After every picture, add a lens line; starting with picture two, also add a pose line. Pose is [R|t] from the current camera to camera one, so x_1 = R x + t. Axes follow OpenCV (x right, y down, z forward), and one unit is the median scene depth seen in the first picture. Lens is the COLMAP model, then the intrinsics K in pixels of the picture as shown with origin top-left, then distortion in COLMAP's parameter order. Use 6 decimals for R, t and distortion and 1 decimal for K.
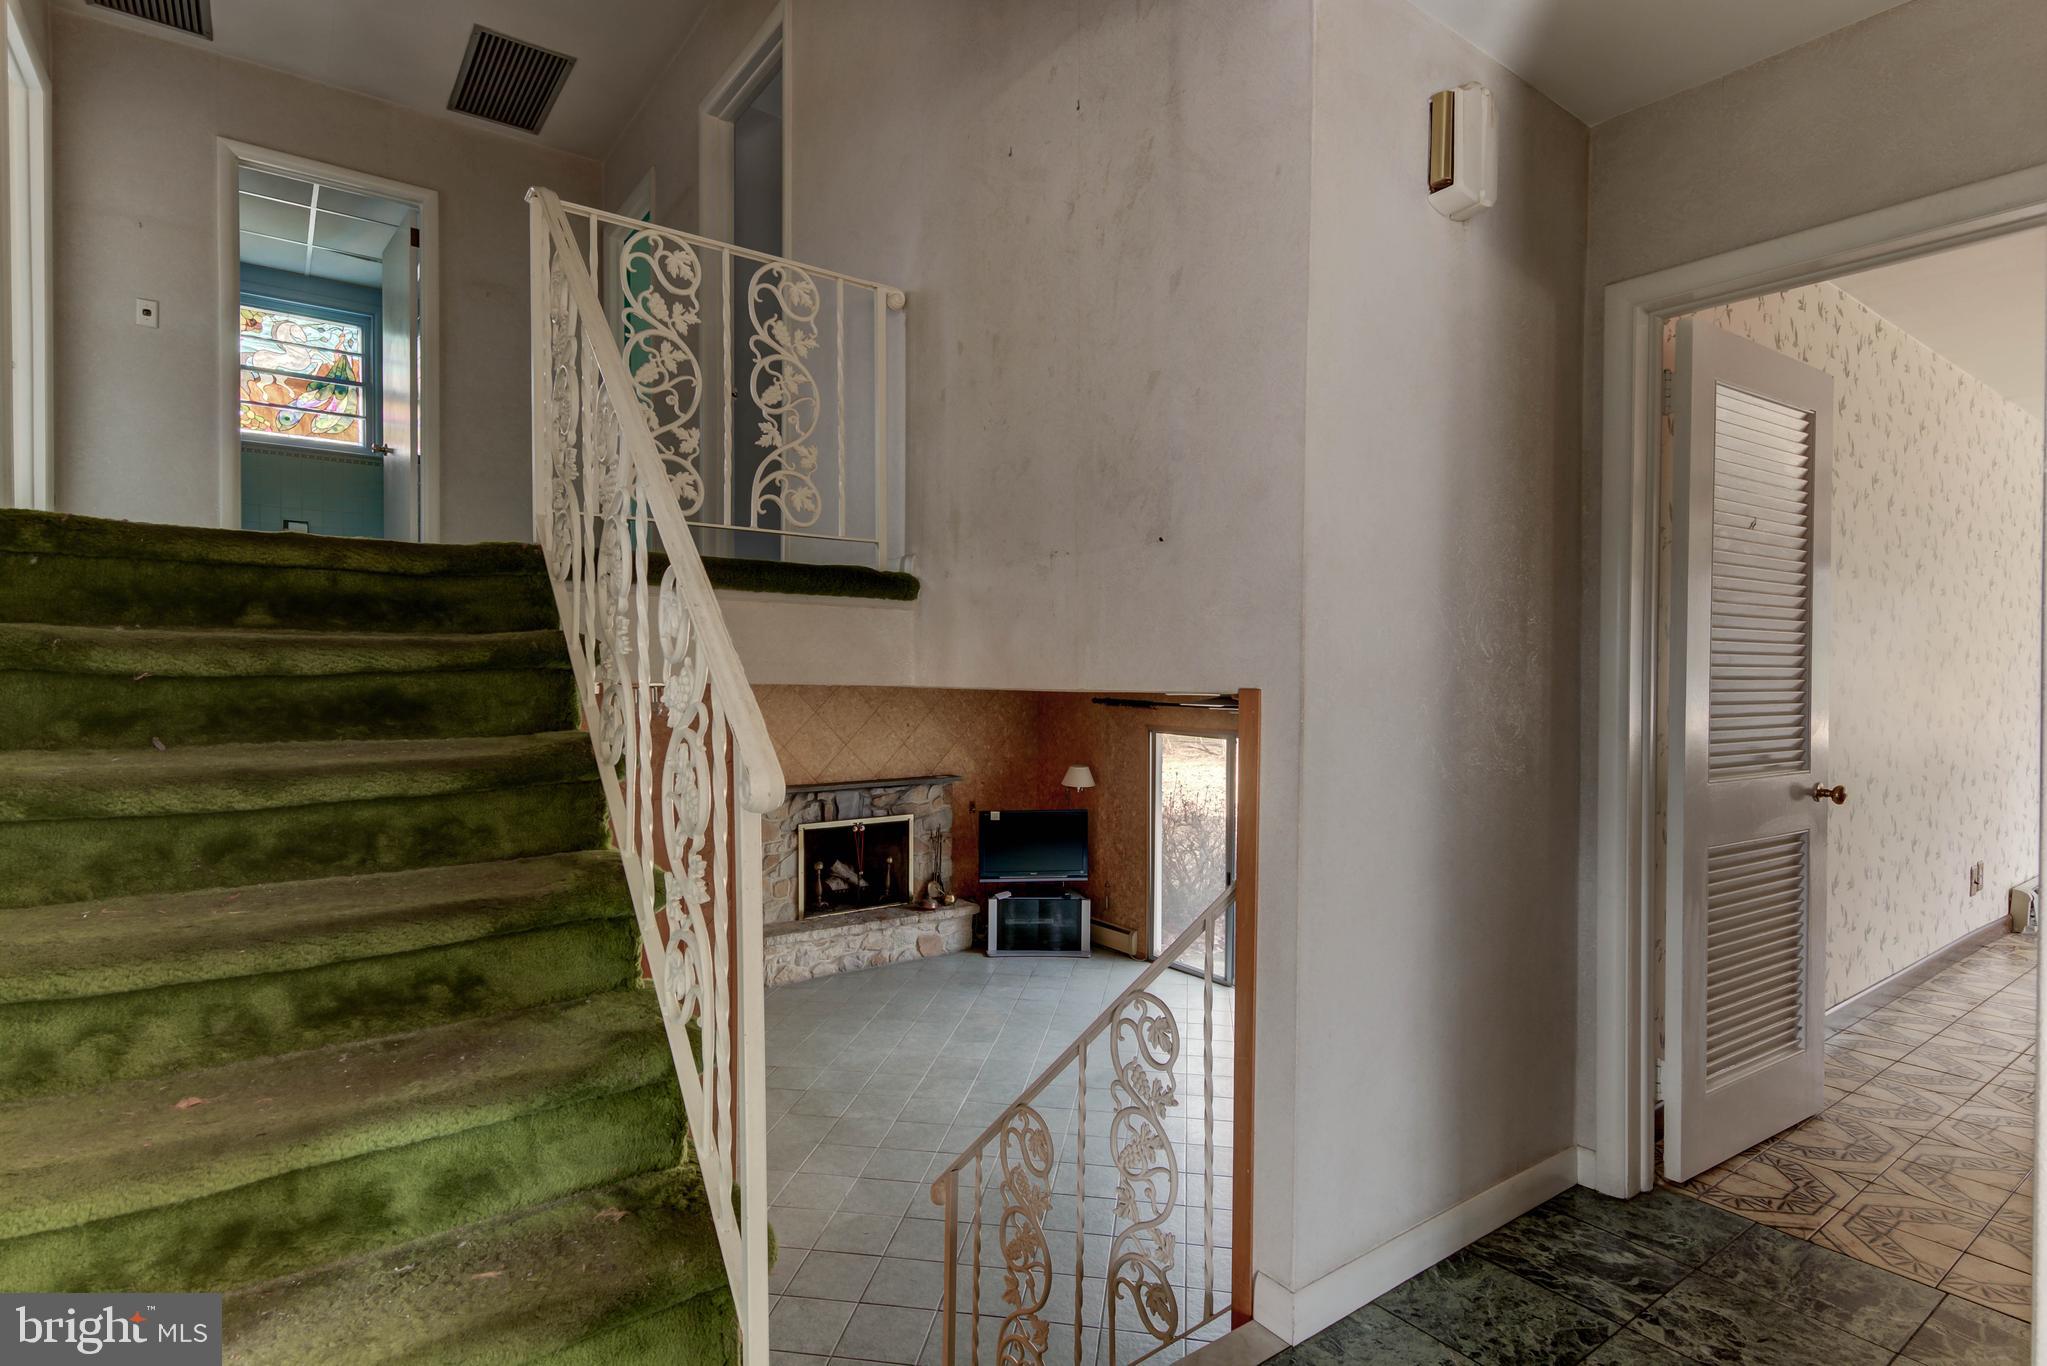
lens RADIAL K [[1031.6, 0, 1025.3], [0, 1031.6, 674.5], [0, 0, 1]] dist [0.018116, -0.003988]
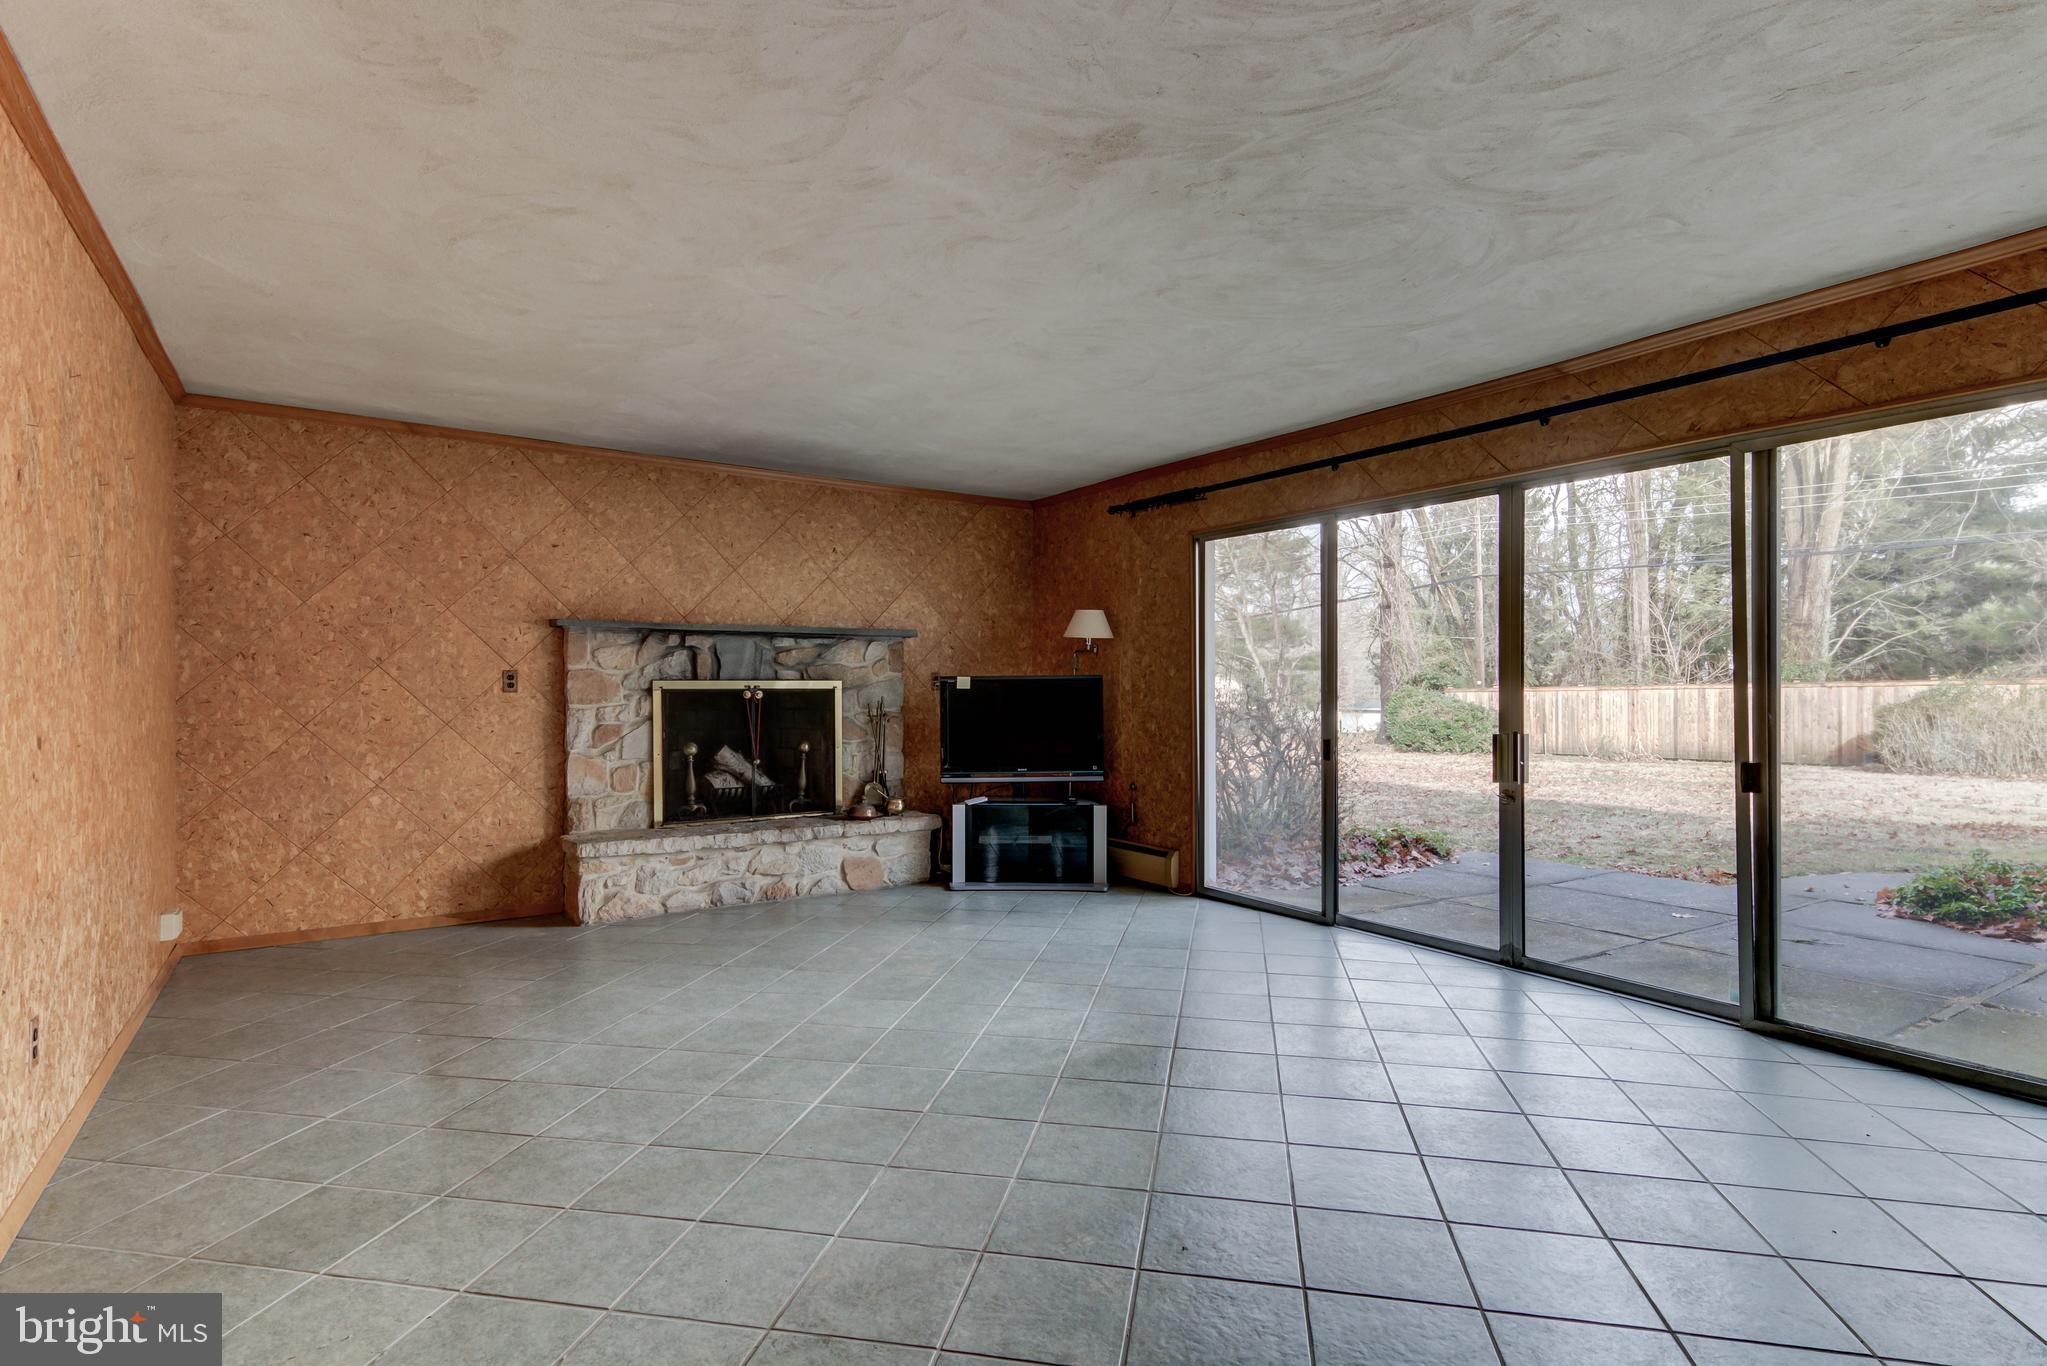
lens RADIAL K [[1031.6, 0, 1021.2], [0, 1031.6, 676.4], [0, 0, 1]] dist [0.018116, -0.003988]
pose [[0.999023, -0.008751, -0.043316, 0.037843], [0.008197, 0.999883, -0.012946, 0.144864], [0.043424, 0.012578, 0.998978, 0.341754]]
